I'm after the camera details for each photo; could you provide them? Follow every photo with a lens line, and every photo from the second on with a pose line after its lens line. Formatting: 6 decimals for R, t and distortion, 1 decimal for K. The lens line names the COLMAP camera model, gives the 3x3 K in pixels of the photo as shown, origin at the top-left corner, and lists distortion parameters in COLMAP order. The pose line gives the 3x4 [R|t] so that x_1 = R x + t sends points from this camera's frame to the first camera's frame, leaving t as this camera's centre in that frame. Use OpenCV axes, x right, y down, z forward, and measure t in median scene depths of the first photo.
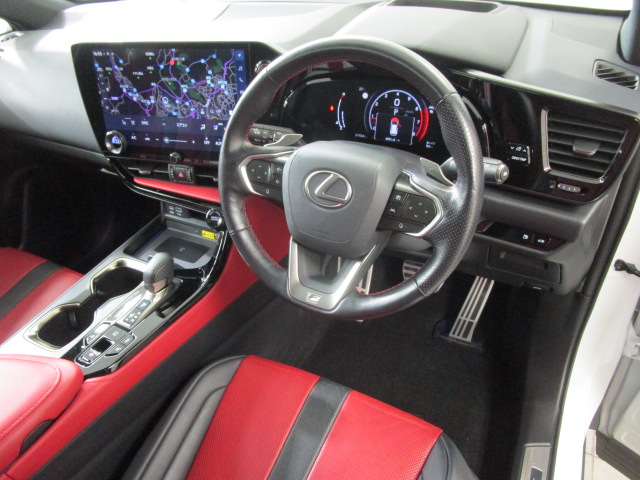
lens RADIAL K [[453.9, 0, 320.0], [0, 453.9, 240.0], [0, 0, 1]] dist [-0.023710, 0.004938]
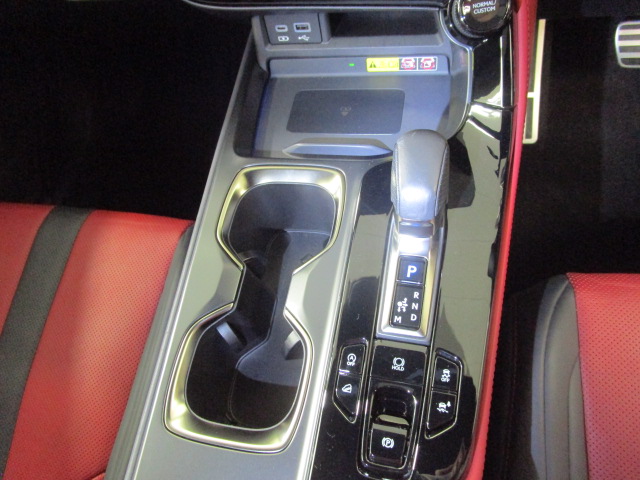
lens RADIAL K [[453.9, 0, 320.0], [0, 453.9, 240.0], [0, 0, 1]] dist [-0.023710, 0.004938]
pose [[0.953929, -0.298485, 0.030435, -0.444645], [0.263557, 0.882112, 0.390406, -0.060706], [-0.143377, -0.364398, 0.920140, 0.600690]]
